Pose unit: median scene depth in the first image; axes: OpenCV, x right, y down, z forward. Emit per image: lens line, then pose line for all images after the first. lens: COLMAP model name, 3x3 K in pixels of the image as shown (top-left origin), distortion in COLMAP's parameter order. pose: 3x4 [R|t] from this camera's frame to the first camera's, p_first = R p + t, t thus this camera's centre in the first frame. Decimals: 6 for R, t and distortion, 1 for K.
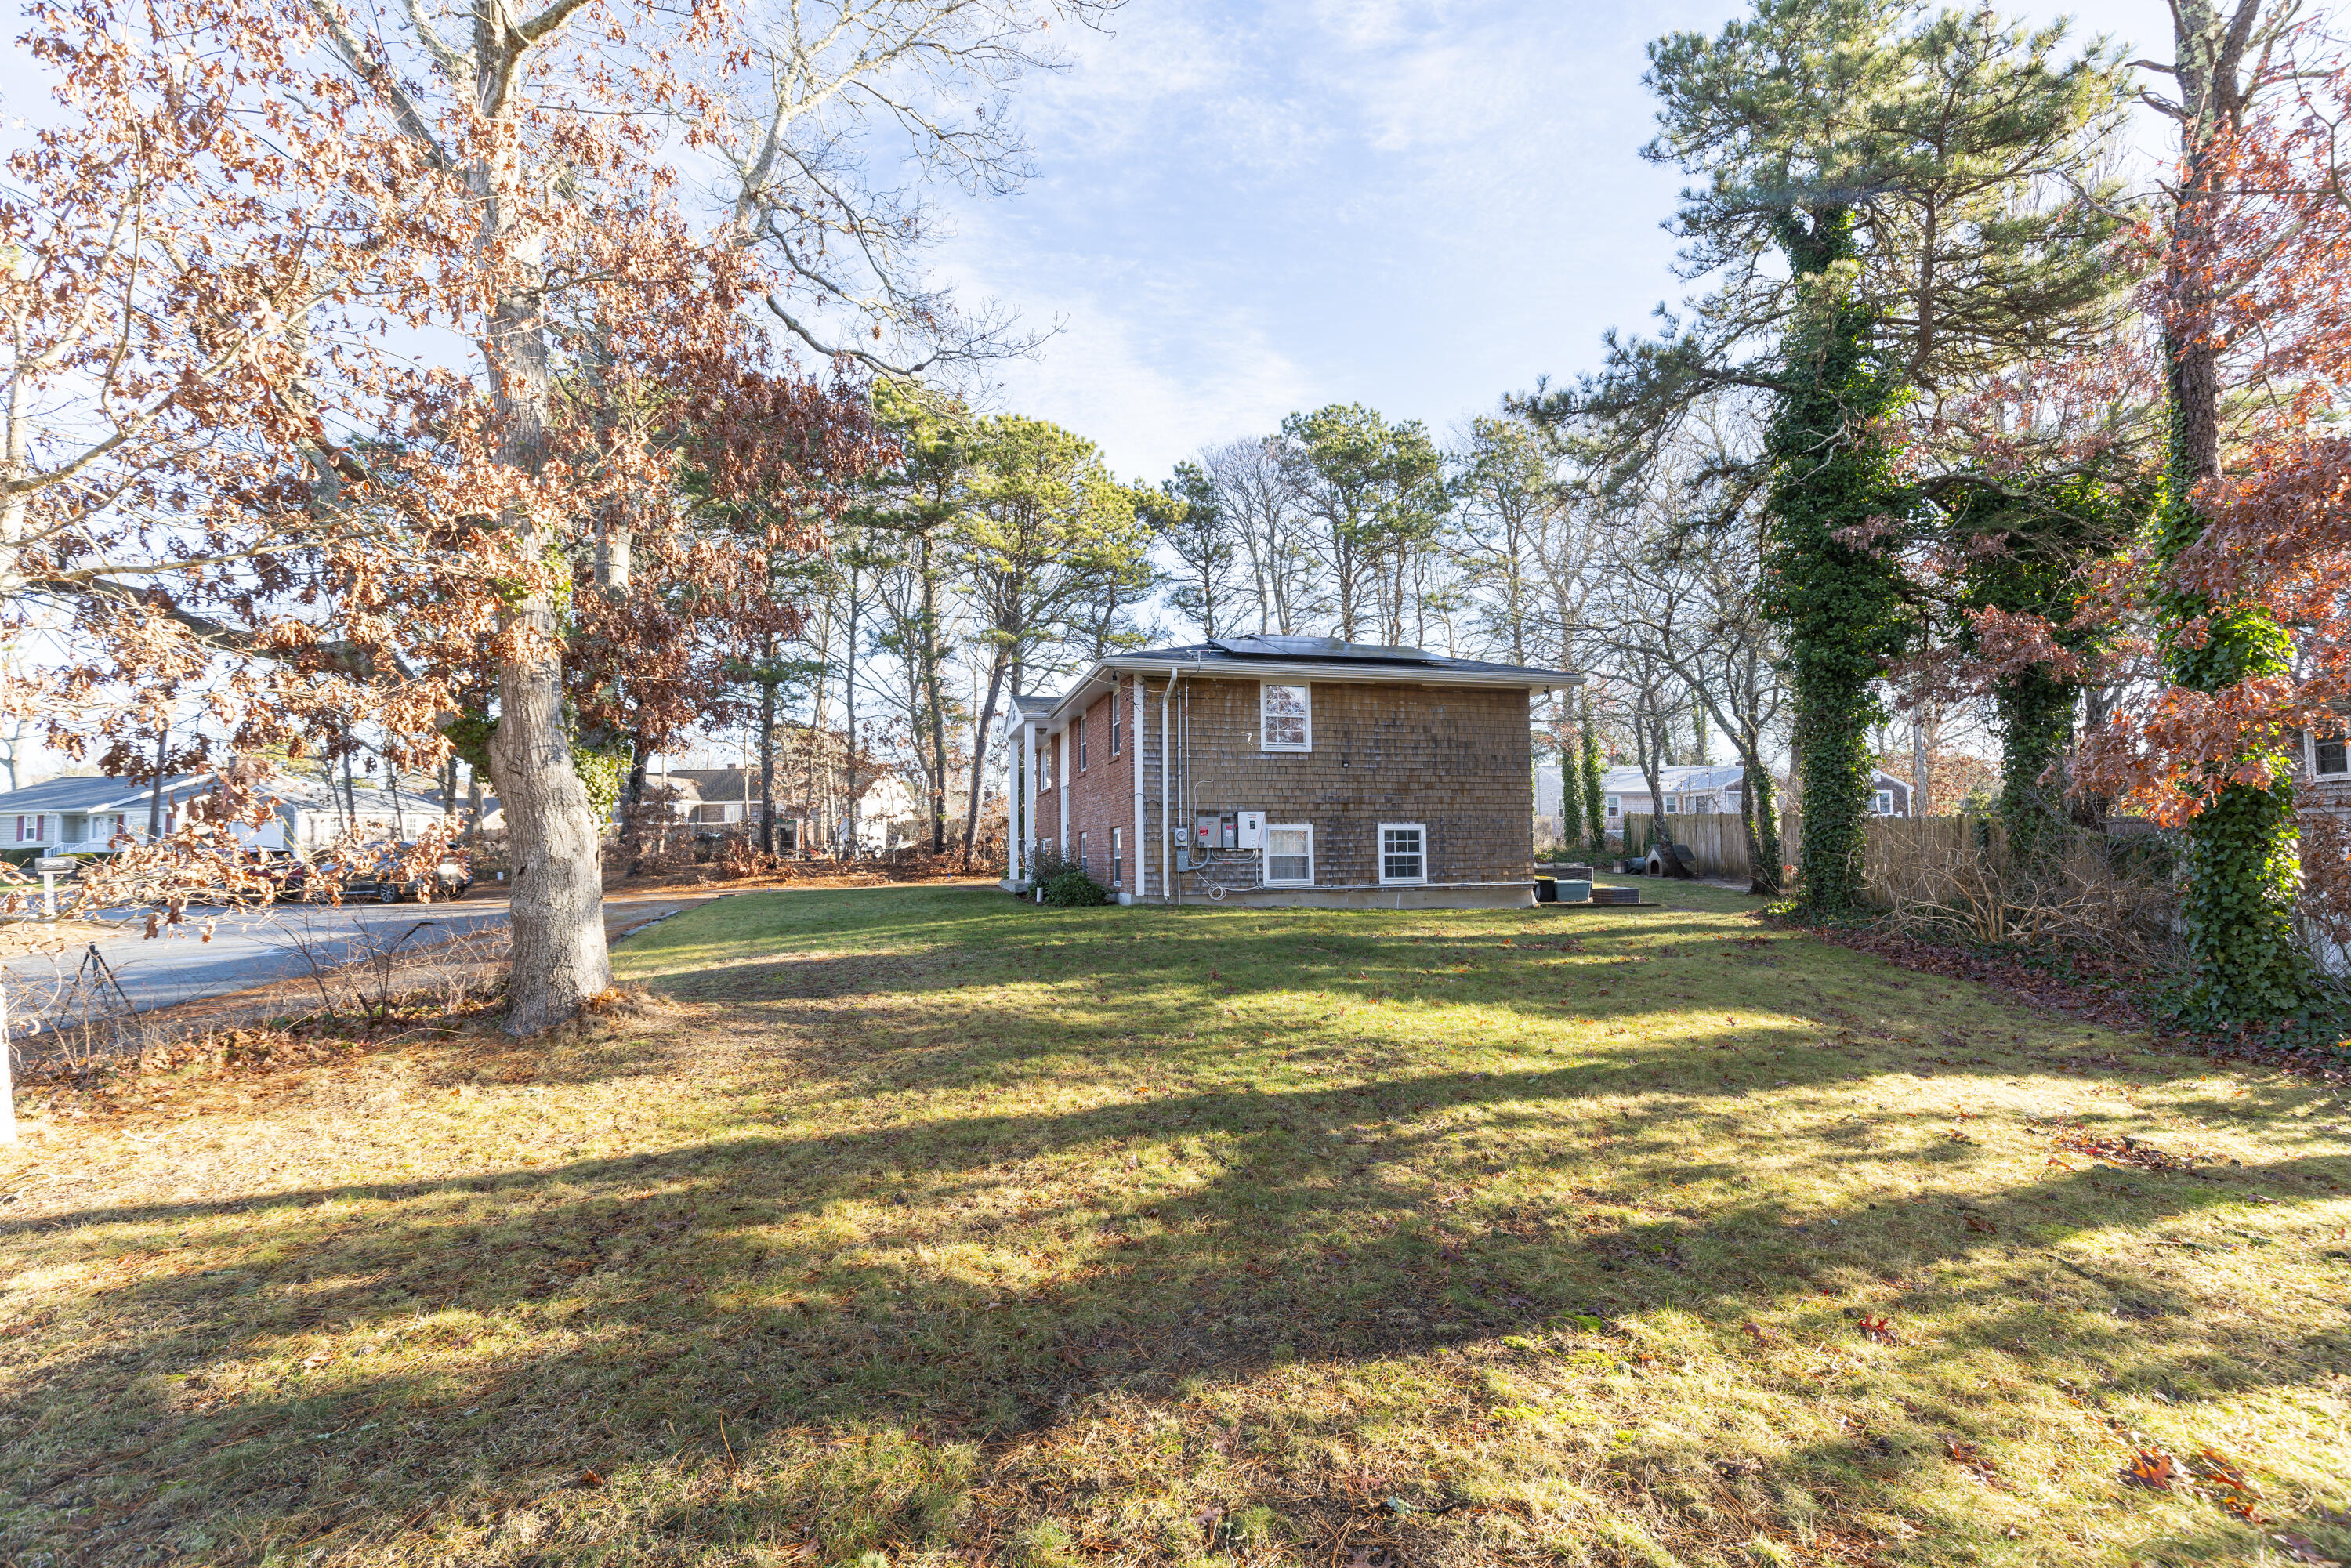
lens RADIAL K [[1080.4, 0, 1172.3], [0, 1080.4, 786.6], [0, 0, 1]] dist [0.000842, -0.000075]
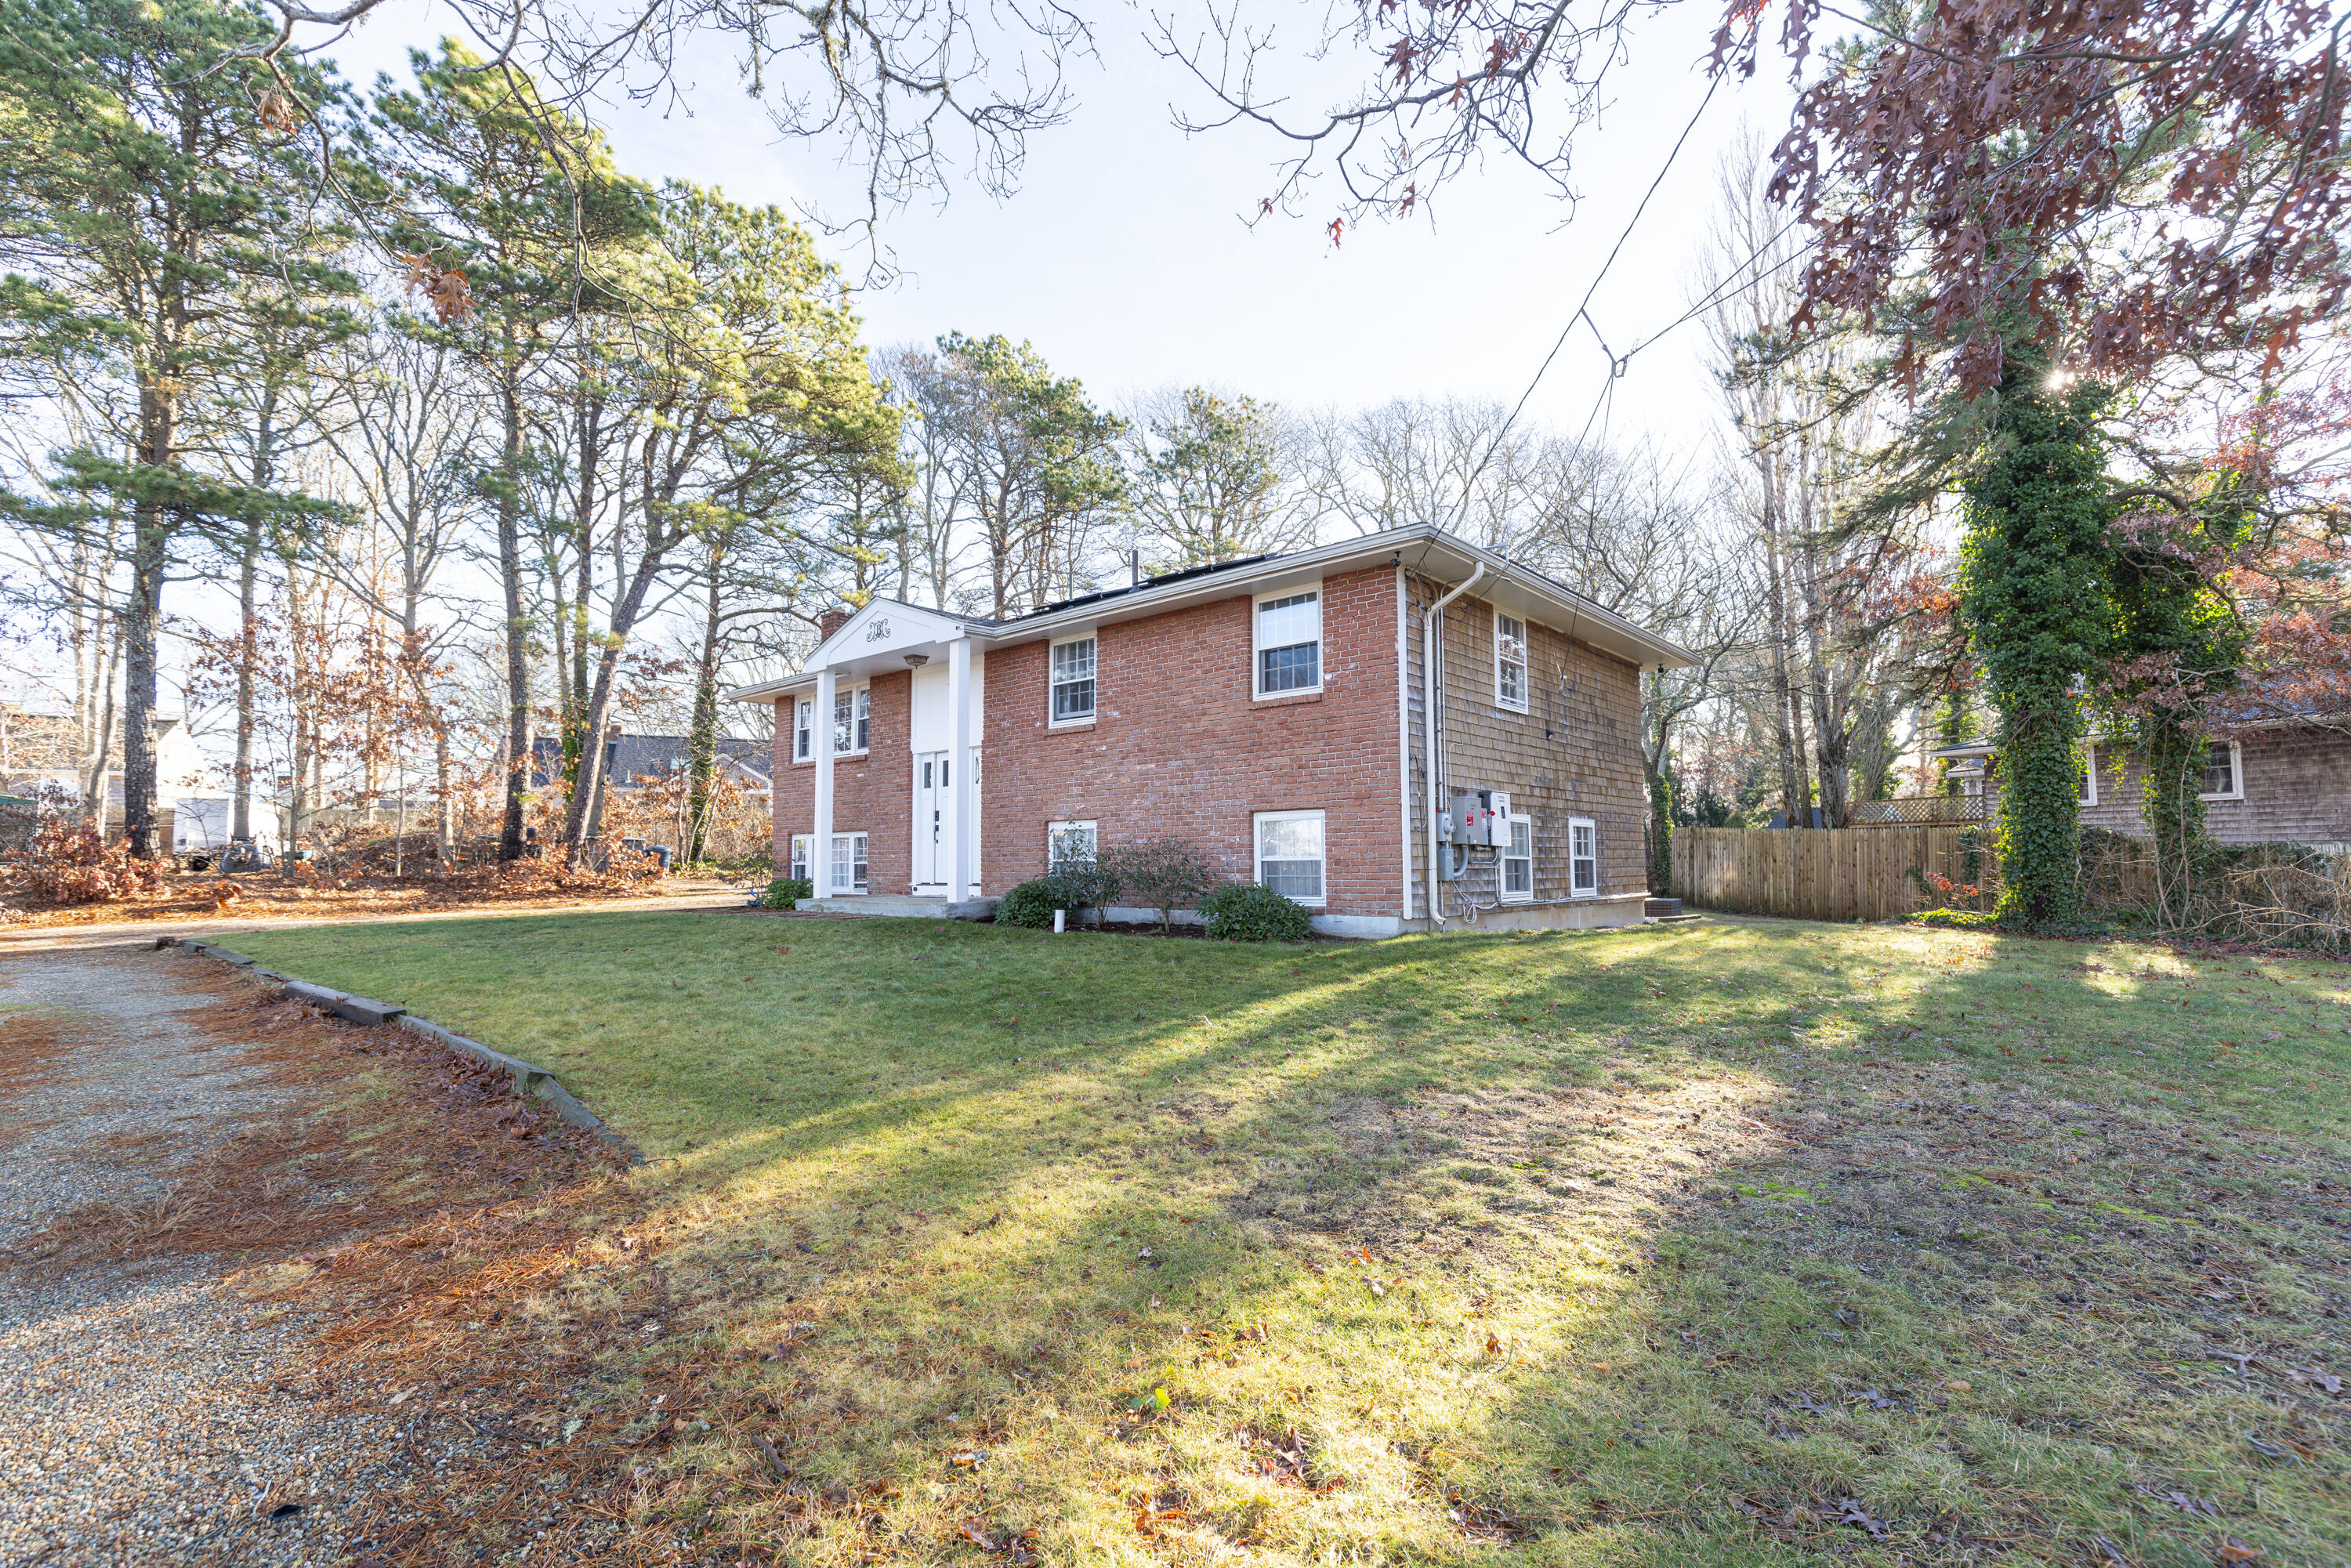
lens RADIAL K [[1080.4, 0, 1172.3], [0, 1080.4, 786.6], [0, 0, 1]] dist [0.000842, -0.000075]
pose [[0.827725, 0.046634, 0.559192, -0.463777], [-0.037157, 0.998909, -0.028304, 0.045008], [-0.559902, 0.002650, 0.828555, 0.529044]]
